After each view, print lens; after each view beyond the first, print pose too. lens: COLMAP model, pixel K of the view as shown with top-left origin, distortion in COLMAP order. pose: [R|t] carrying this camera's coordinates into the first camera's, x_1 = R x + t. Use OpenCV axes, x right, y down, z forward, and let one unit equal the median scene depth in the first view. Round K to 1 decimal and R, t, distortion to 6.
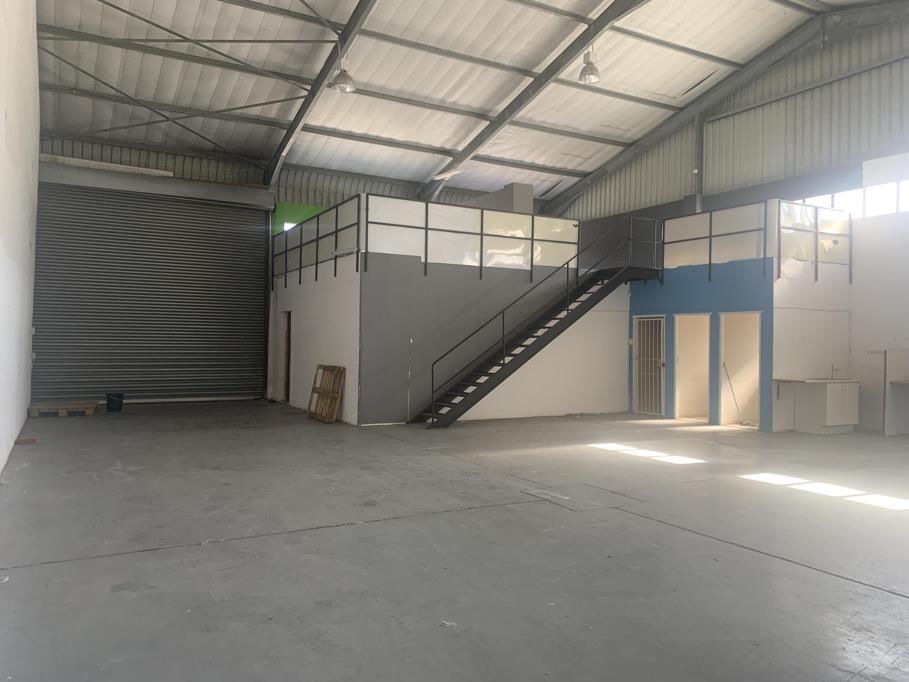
lens RADIAL K [[654.1, 0, 454.5], [0, 654.1, 341.0], [0, 0, 1]] dist [0.007086, -0.039212]
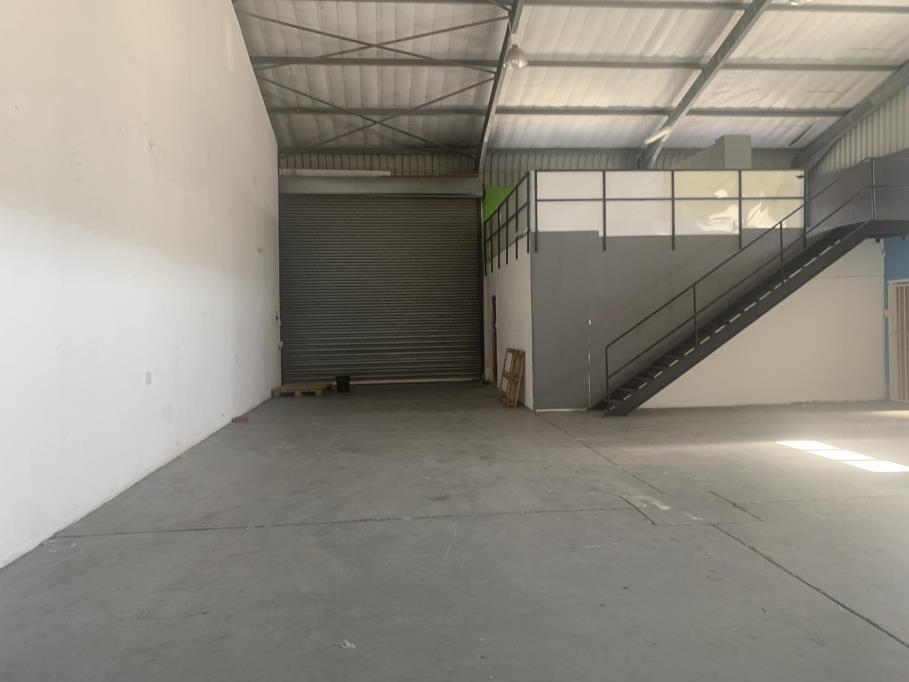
lens RADIAL K [[654.1, 0, 454.5], [0, 654.1, 341.0], [0, 0, 1]] dist [0.007086, -0.039212]
pose [[0.913670, -0.019596, -0.405985, 0.114738], [0.033352, 0.999083, 0.026837, -0.004015], [0.405087, -0.038061, 0.913486, 0.051948]]
